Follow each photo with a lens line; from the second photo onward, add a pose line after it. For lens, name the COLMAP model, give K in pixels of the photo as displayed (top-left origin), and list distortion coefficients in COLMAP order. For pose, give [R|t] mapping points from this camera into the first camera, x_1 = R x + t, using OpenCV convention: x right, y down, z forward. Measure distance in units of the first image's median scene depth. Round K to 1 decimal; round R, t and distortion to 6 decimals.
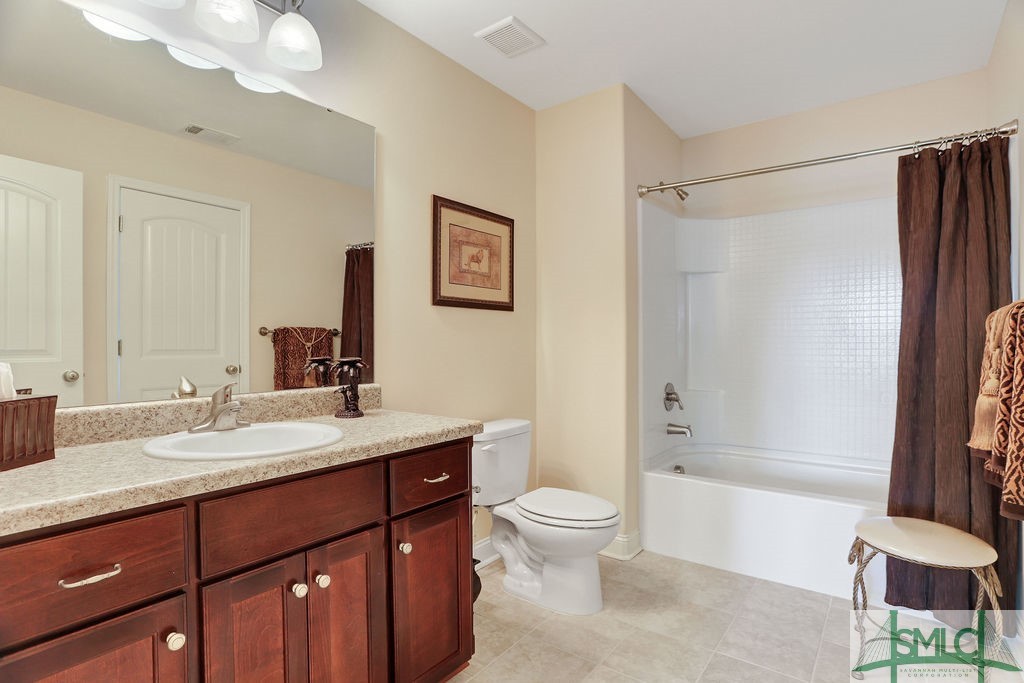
lens RADIAL K [[518.1, 0, 513.0], [0, 518.1, 335.2], [0, 0, 1]] dist [-0.046954, 0.018905]
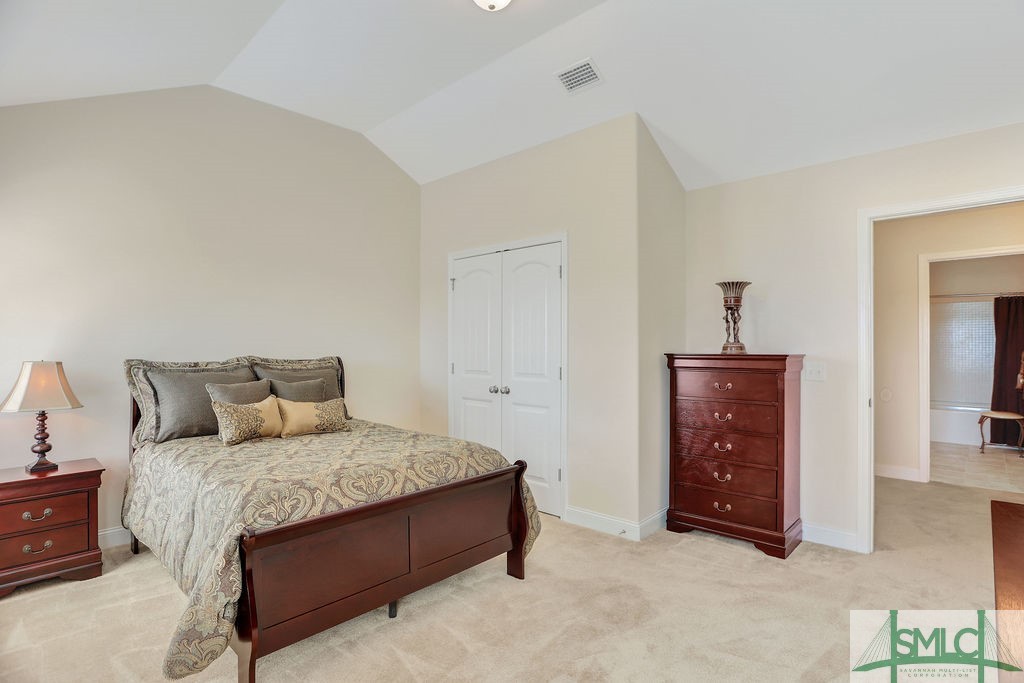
lens RADIAL K [[518.1, 0, 512.1], [0, 518.1, 342.4], [0, 0, 1]] dist [-0.046954, 0.018905]
pose [[0.994294, -0.000796, -0.106667, -1.923468], [0.001087, 0.999996, 0.002671, -0.104115], [0.106665, -0.002772, 0.994291, -2.486314]]
